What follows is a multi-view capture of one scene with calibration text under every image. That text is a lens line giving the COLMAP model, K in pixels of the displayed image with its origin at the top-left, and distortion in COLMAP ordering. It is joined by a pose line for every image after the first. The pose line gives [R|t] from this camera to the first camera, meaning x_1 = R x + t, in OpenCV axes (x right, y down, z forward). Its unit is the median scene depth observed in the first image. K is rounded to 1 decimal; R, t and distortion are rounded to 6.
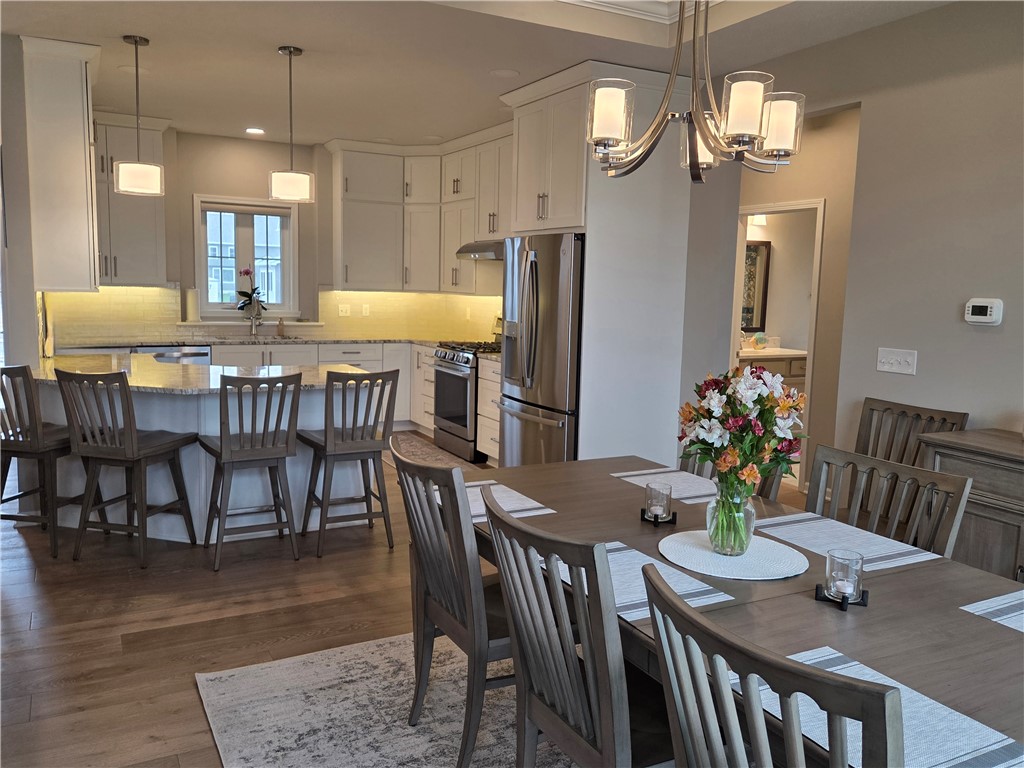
lens RADIAL K [[818.7, 0, 505.6], [0, 818.7, 382.8], [0, 0, 1]] dist [0.039159, 0.001182]
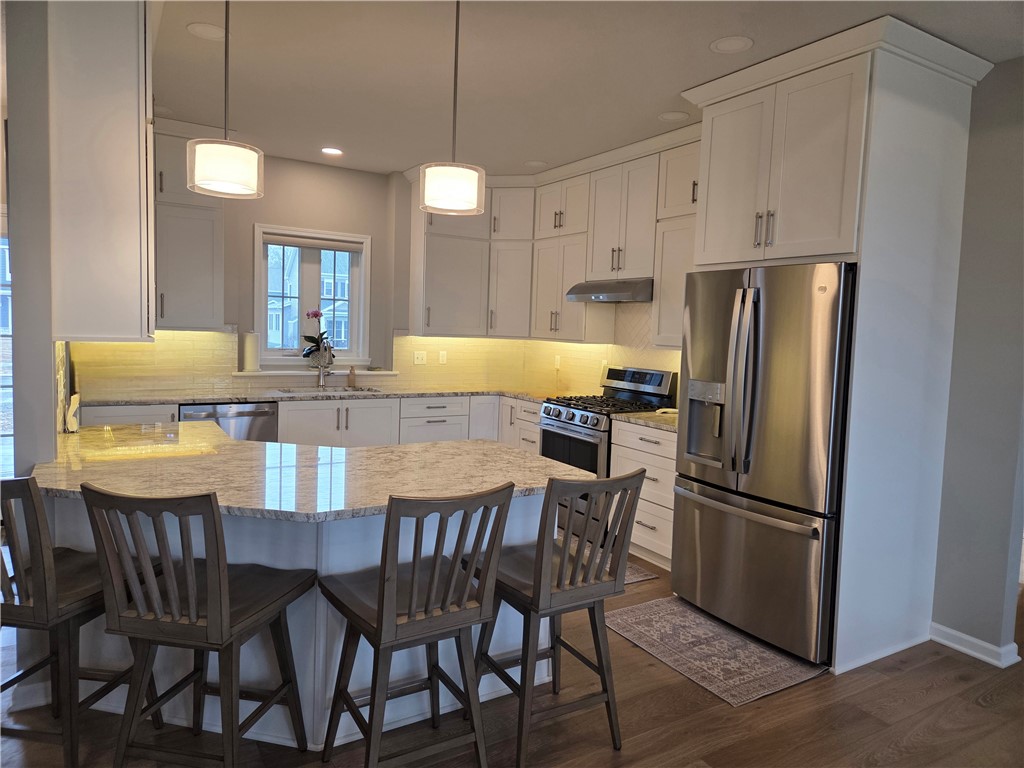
lens RADIAL K [[686.9, 0, 521.9], [0, 686.9, 378.4], [0, 0, 1]] dist [0.053891, -0.038144]
pose [[0.997839, 0.004106, 0.065578, -0.147534], [-0.001161, 0.998992, -0.044878, -0.035175], [-0.065696, 0.044705, 0.996838, 0.269006]]
